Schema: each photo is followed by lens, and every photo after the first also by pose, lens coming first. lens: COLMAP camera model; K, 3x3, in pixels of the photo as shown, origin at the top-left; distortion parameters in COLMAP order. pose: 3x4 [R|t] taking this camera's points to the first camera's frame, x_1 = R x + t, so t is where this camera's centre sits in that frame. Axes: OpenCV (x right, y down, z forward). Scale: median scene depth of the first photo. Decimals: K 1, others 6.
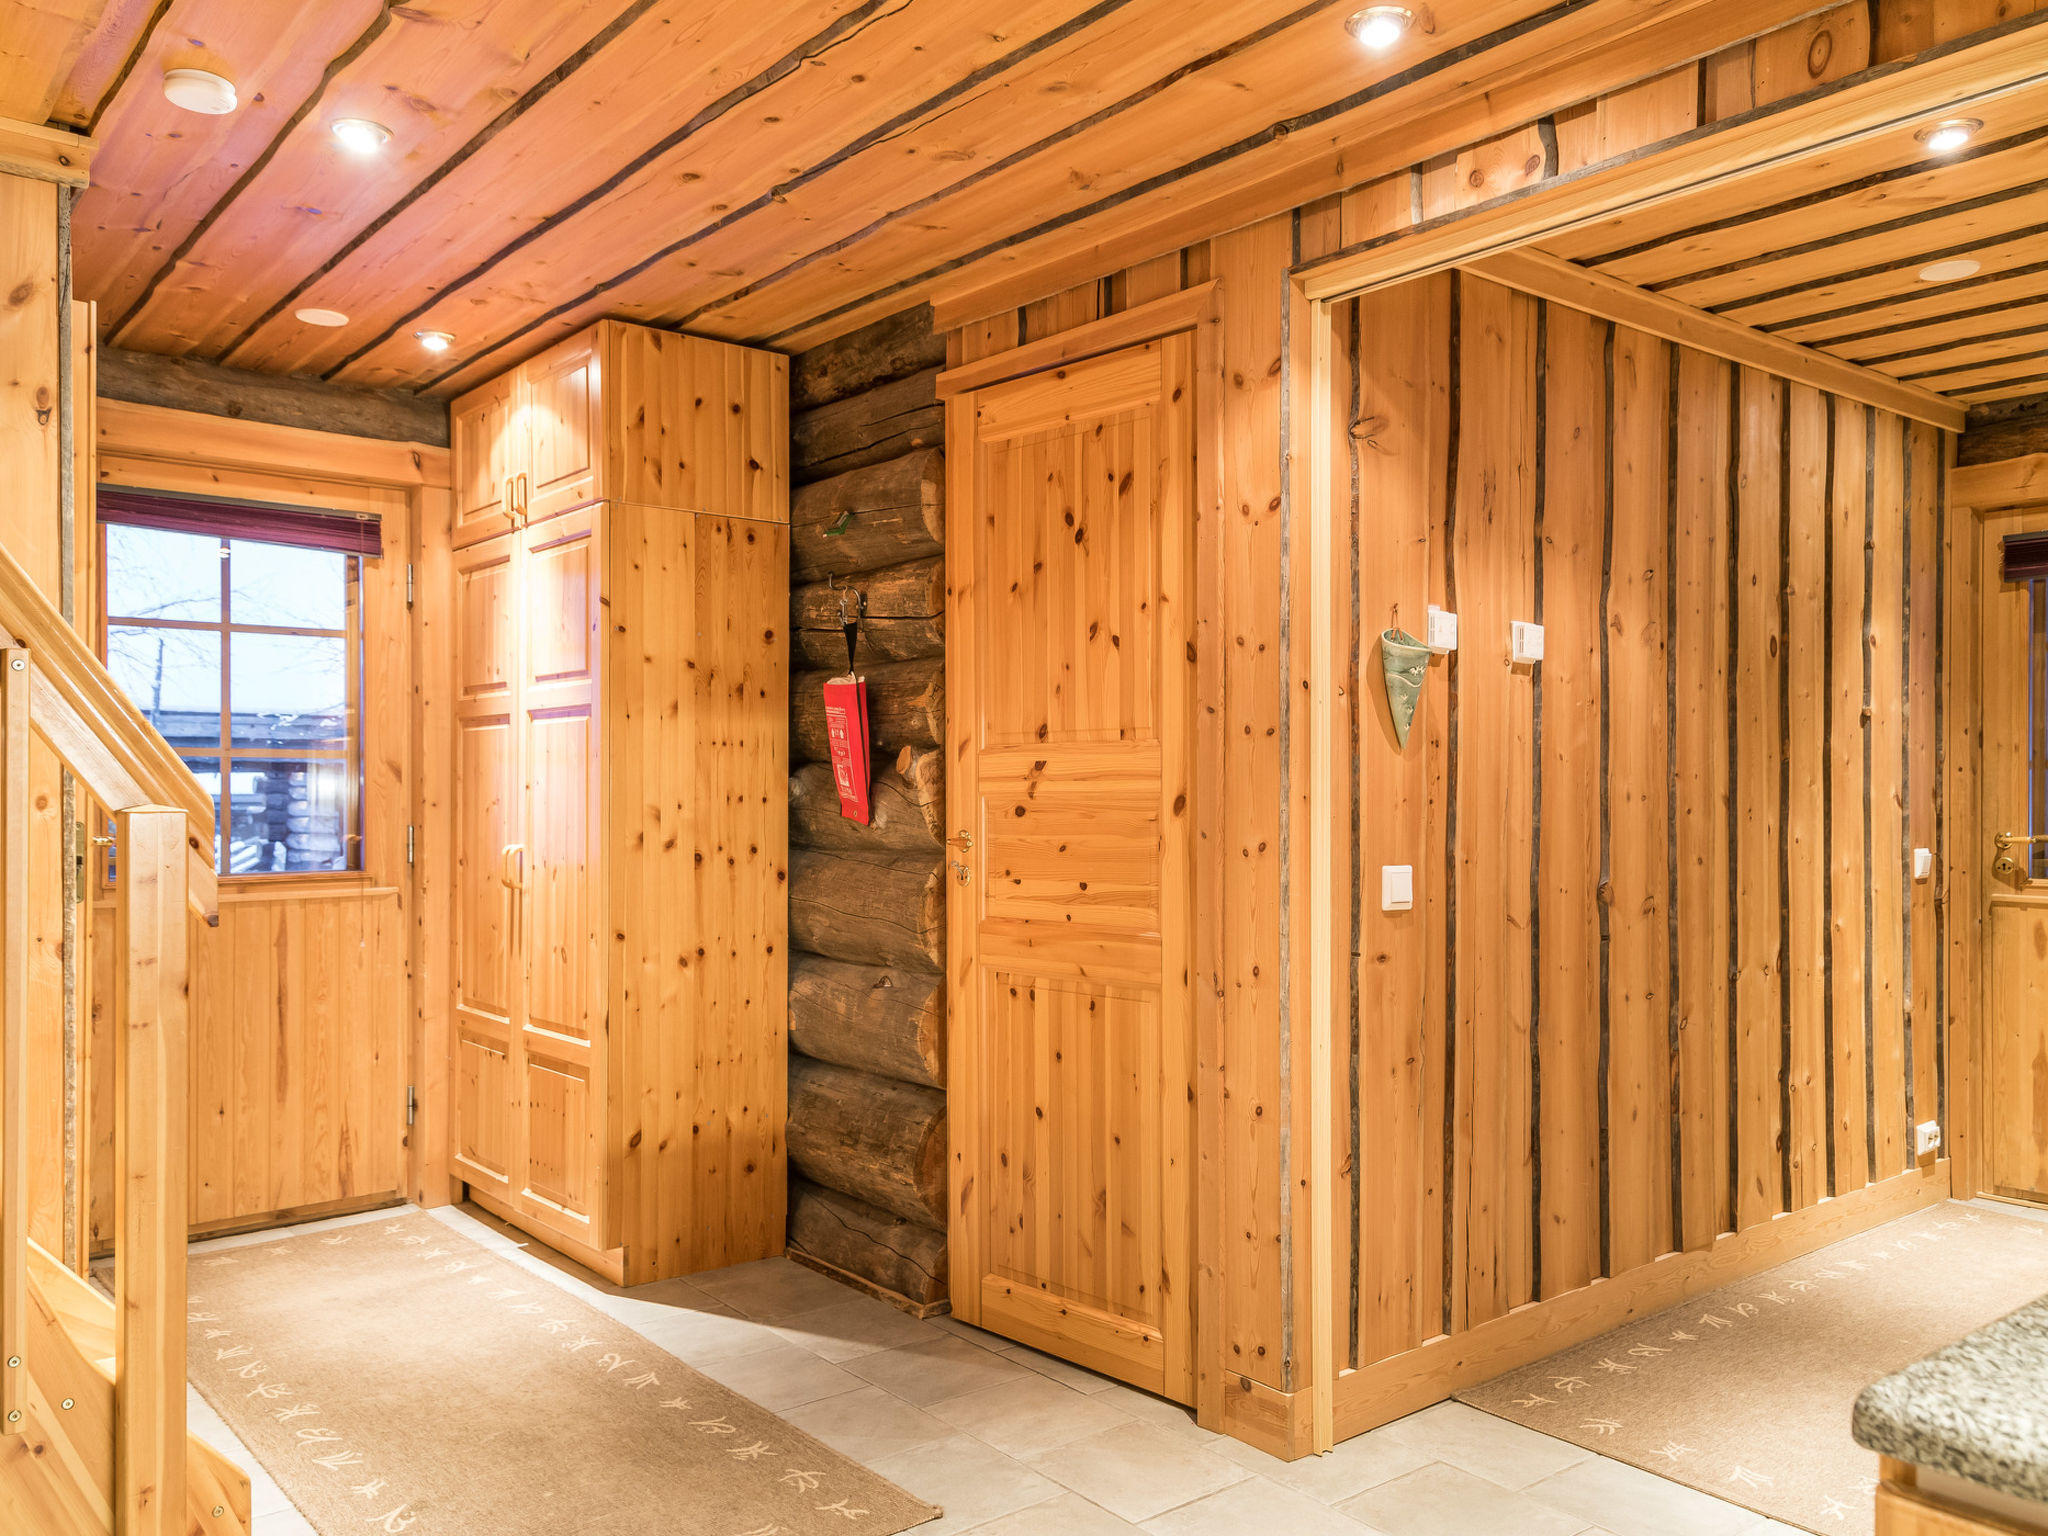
lens RADIAL K [[1579.9, 0, 999.1], [0, 1579.9, 771.5], [0, 0, 1]] dist [0.031735, -0.011194]
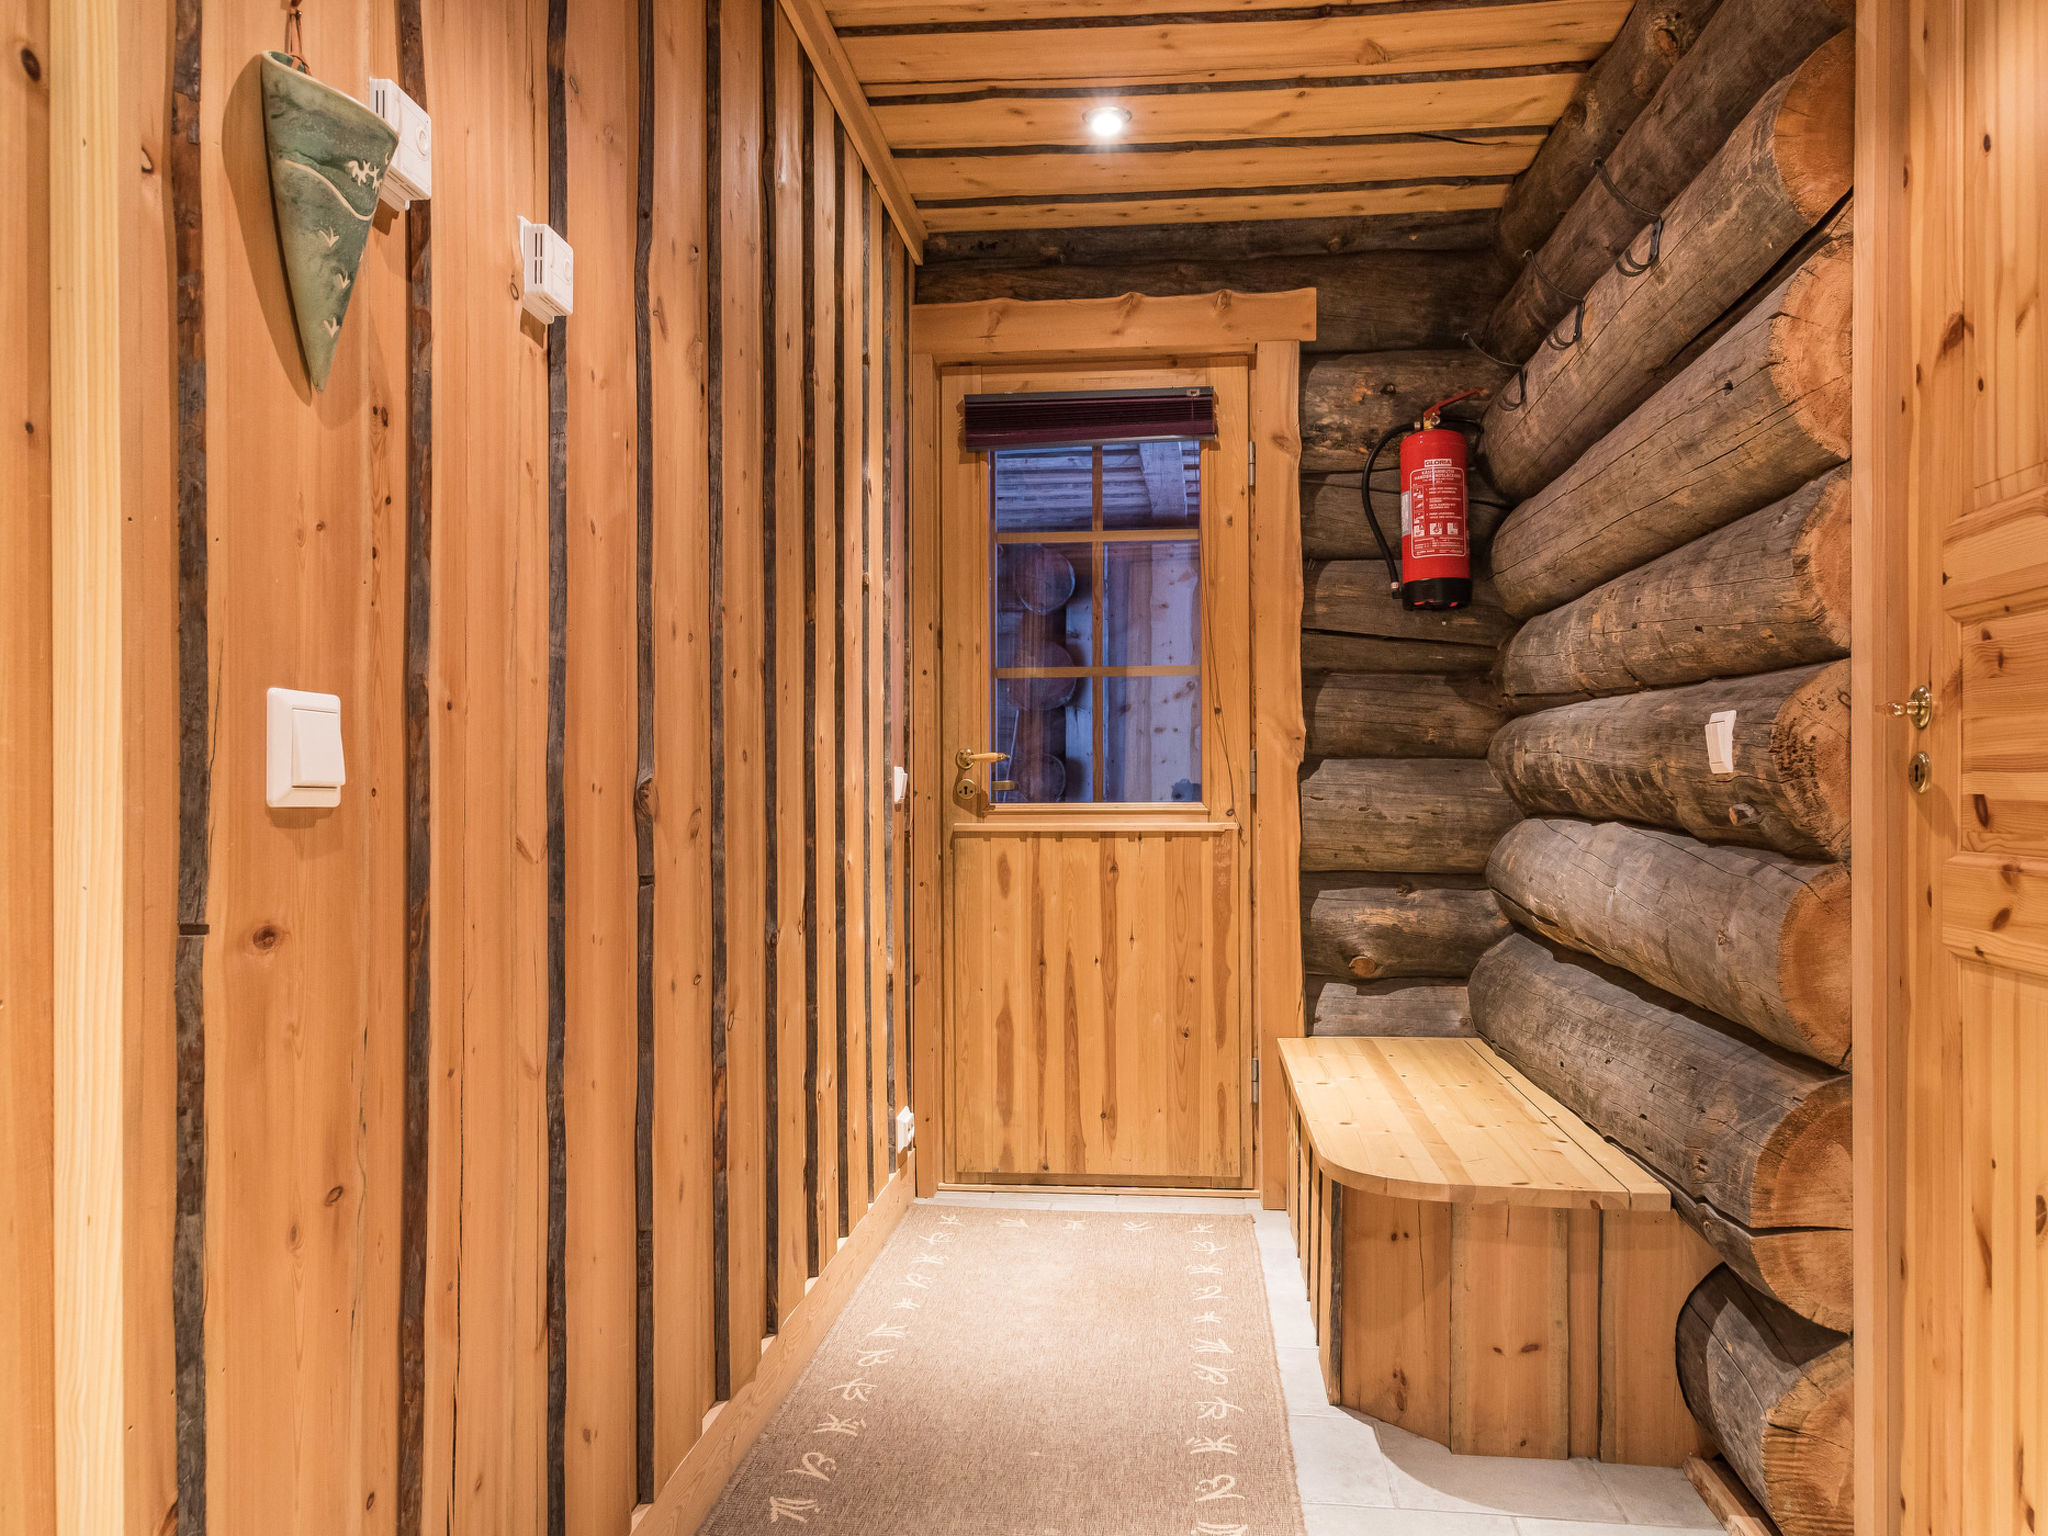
lens RADIAL K [[1579.9, 0, 999.1], [0, 1579.9, 771.5], [0, 0, 1]] dist [0.031735, -0.011194]
pose [[0.723751, -0.000671, 0.690061, 0.086824], [0.001950, 0.999998, -0.001073, 0.063721], [-0.690058, 0.002122, 0.723751, 0.486646]]
